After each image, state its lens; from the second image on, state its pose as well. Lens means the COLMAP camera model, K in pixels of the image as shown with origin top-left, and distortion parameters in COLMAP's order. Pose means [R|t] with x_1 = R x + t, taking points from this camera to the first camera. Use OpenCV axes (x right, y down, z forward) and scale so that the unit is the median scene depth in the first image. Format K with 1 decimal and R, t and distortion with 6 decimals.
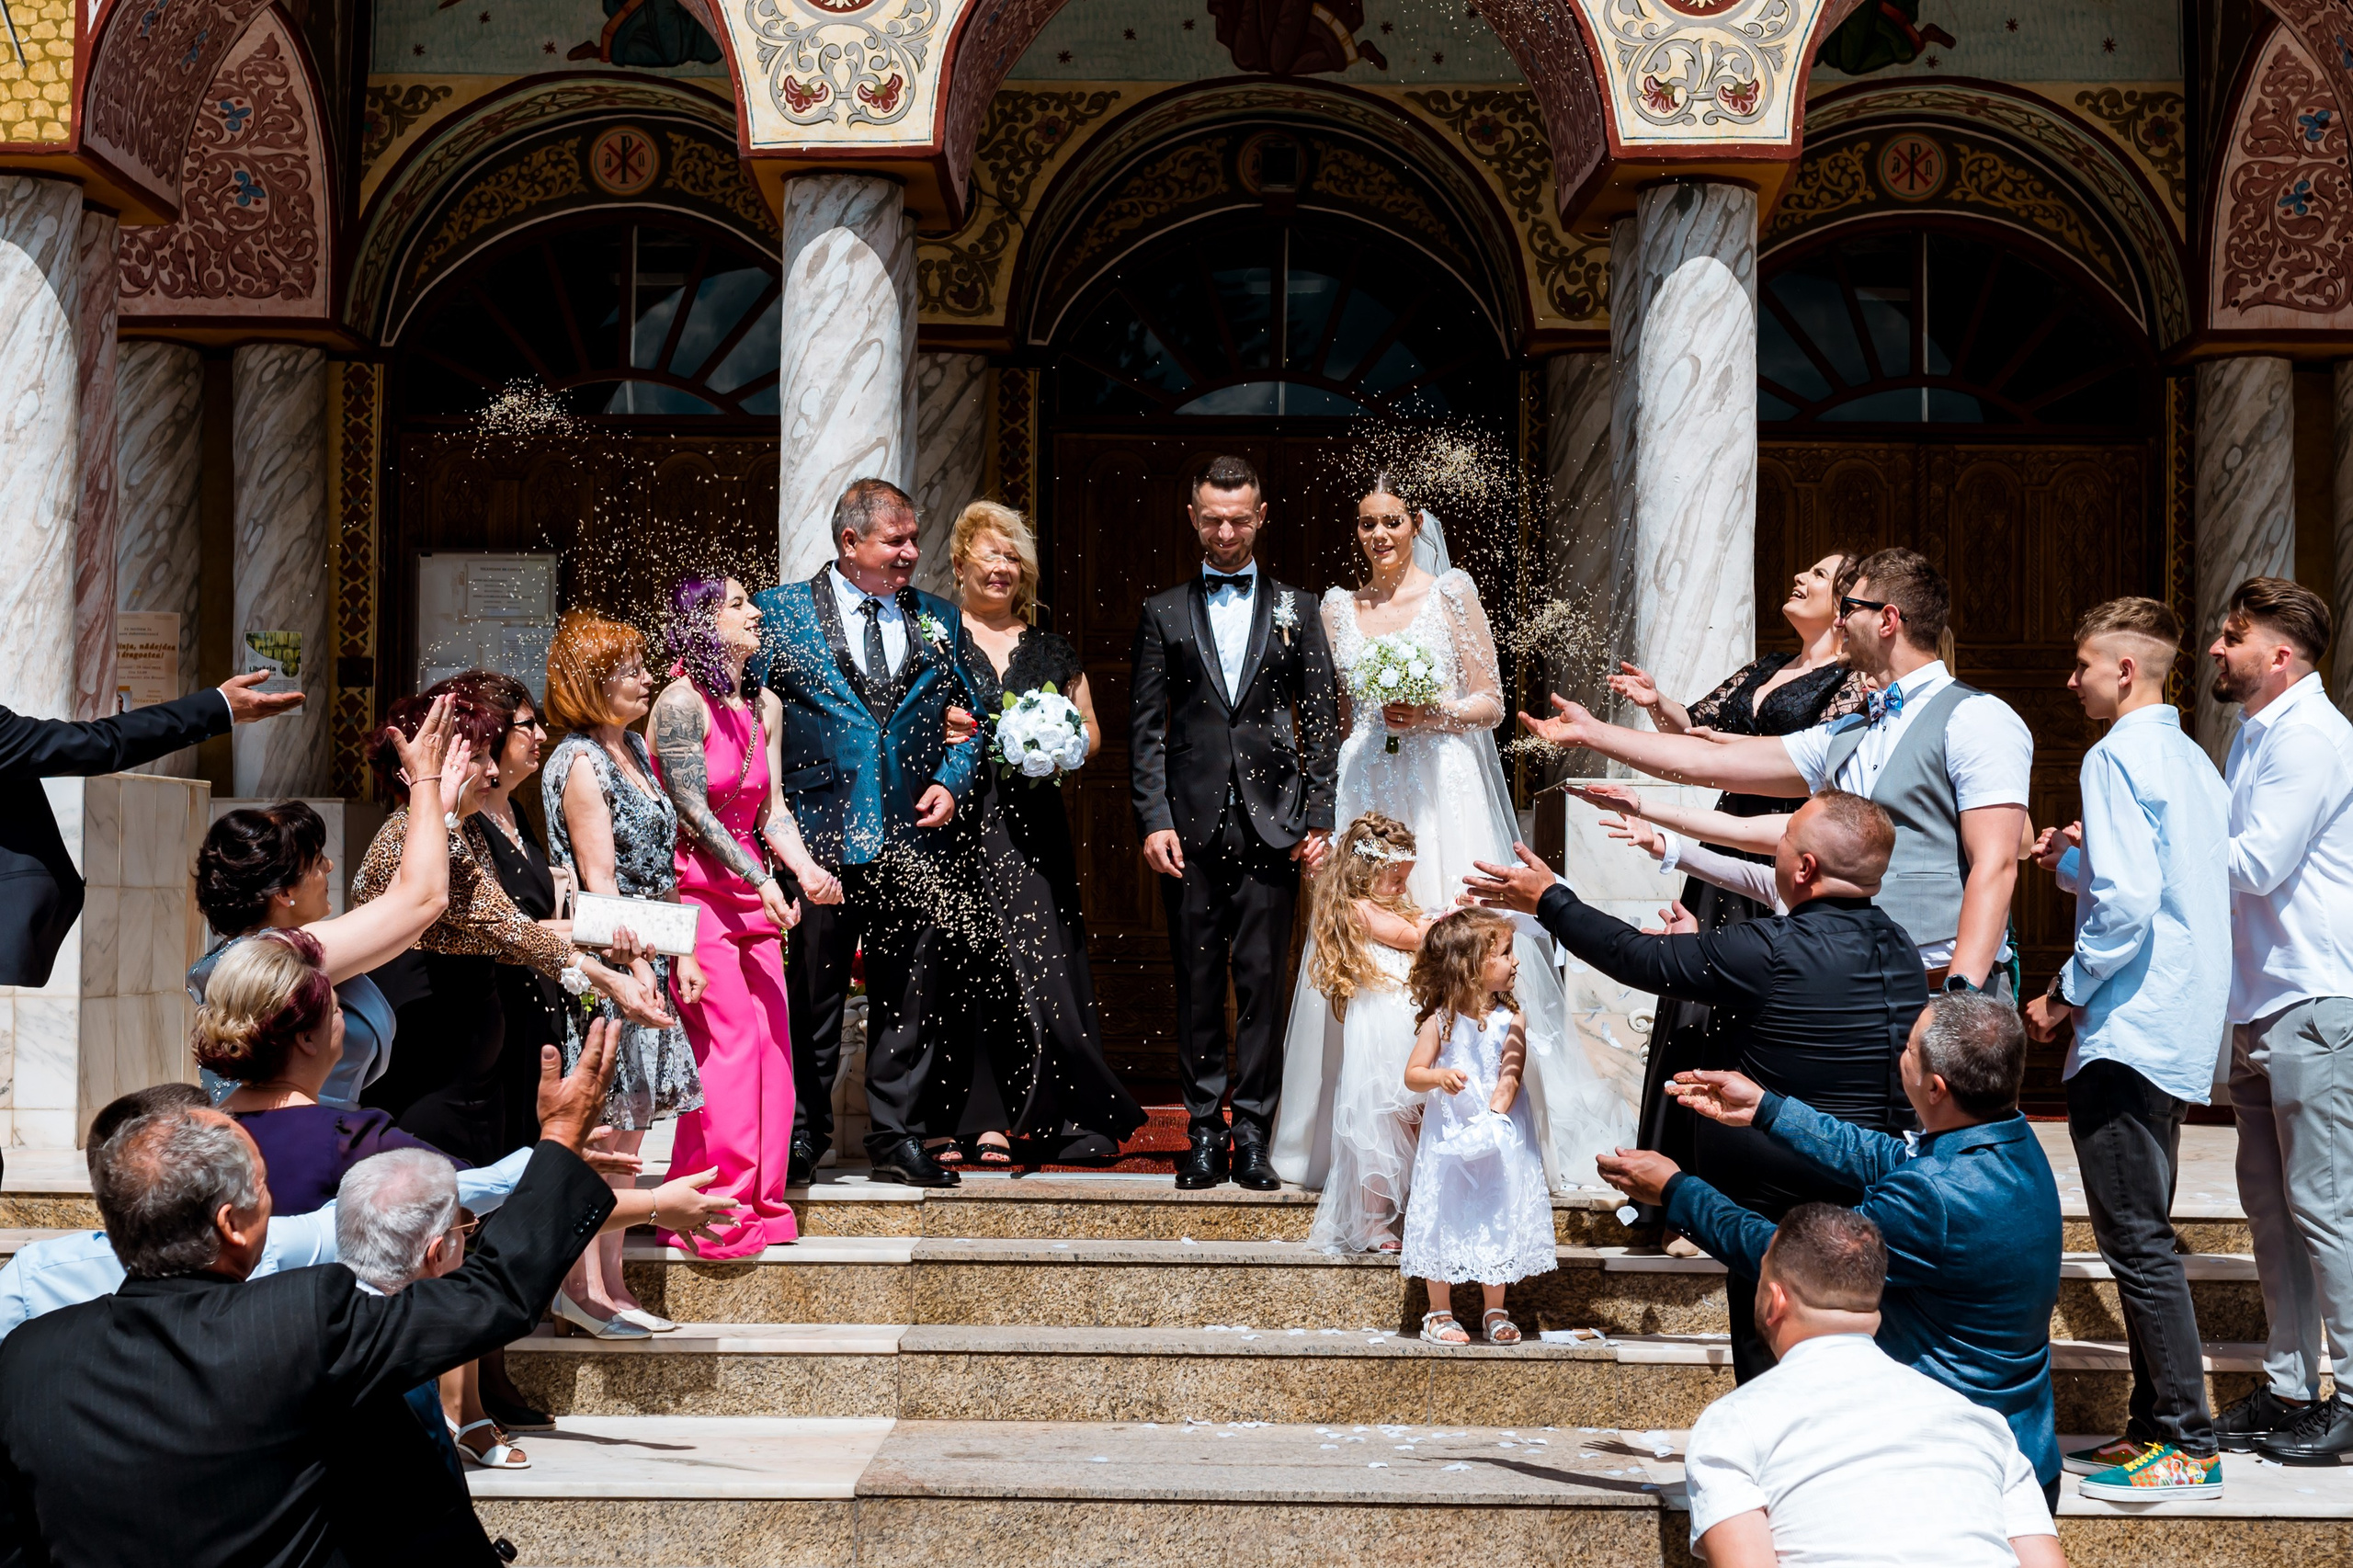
lens RADIAL K [[3673.3, 0, 1172.6], [0, 3673.3, 792.4], [0, 0, 1]] dist [0.007215, 0.000000]
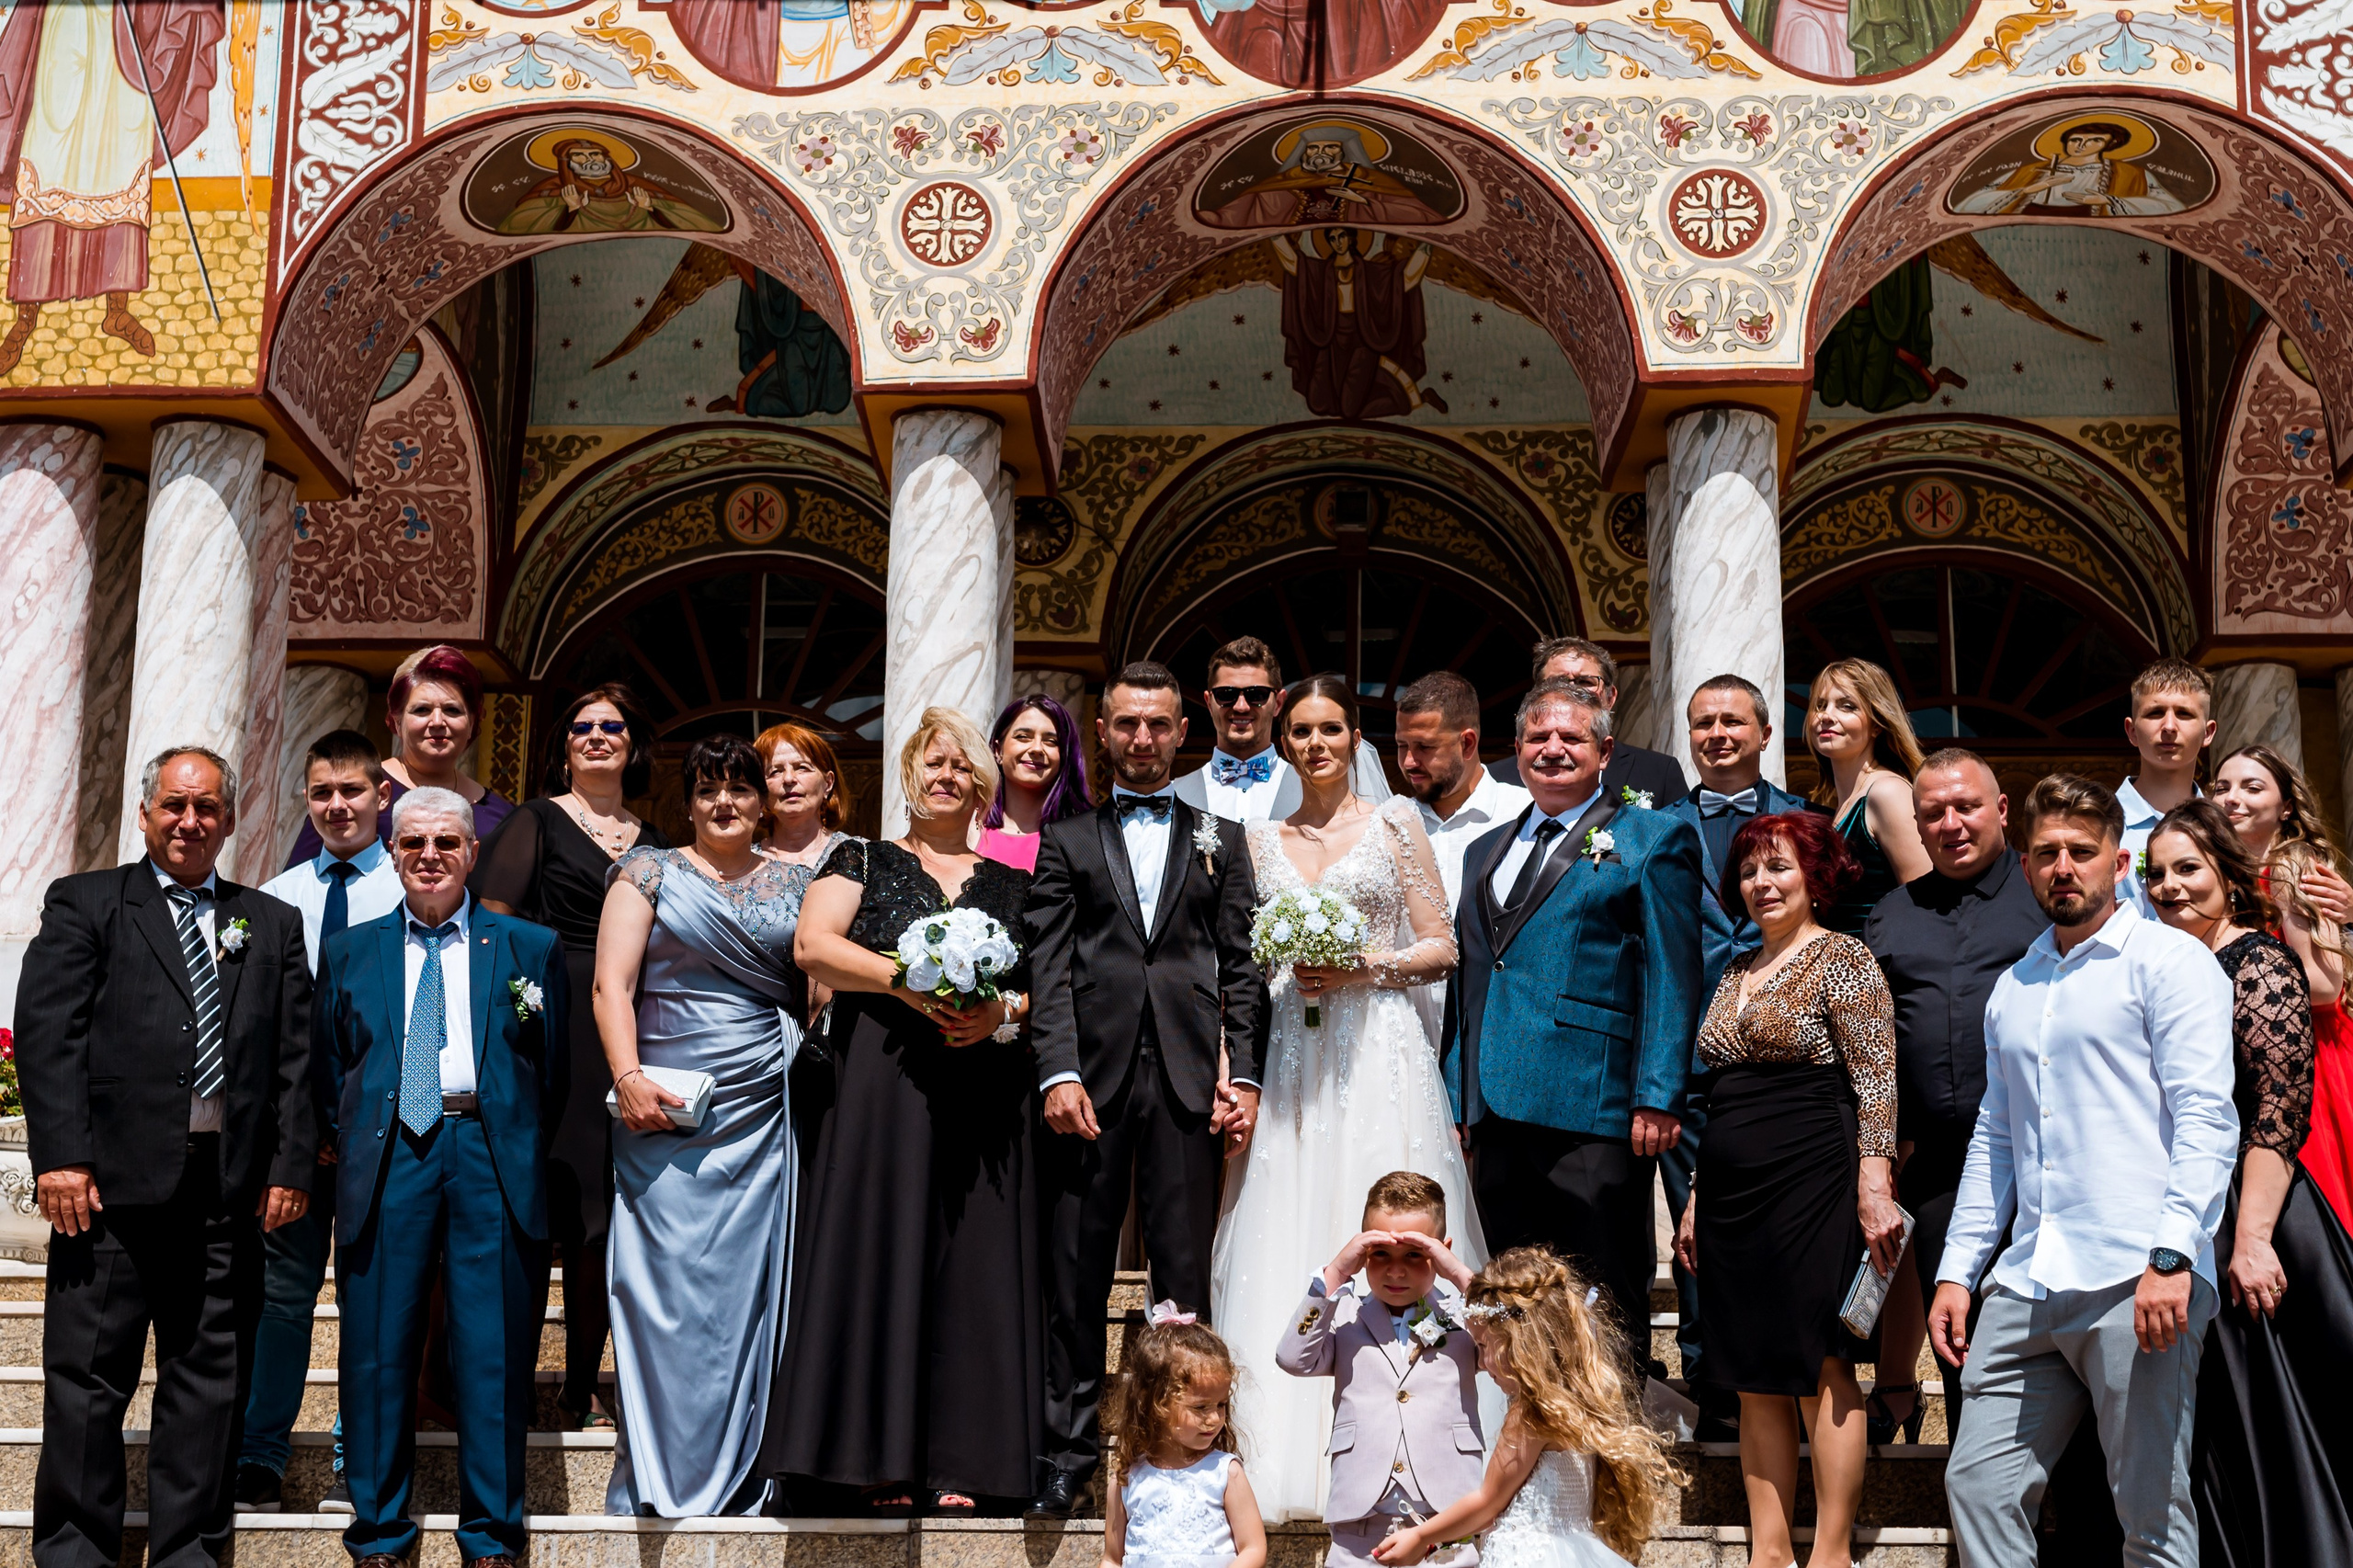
lens RADIAL K [[3538.8, 0, 1197.2], [0, 3538.8, 904.9], [0, 0, 1]] dist [0.018433, 0.000000]
pose [[0.999572, -0.005802, -0.028662, 0.012879], [0.000306, 0.982139, -0.188154, 0.147602], [0.029242, 0.188065, 0.981721, -0.015025]]
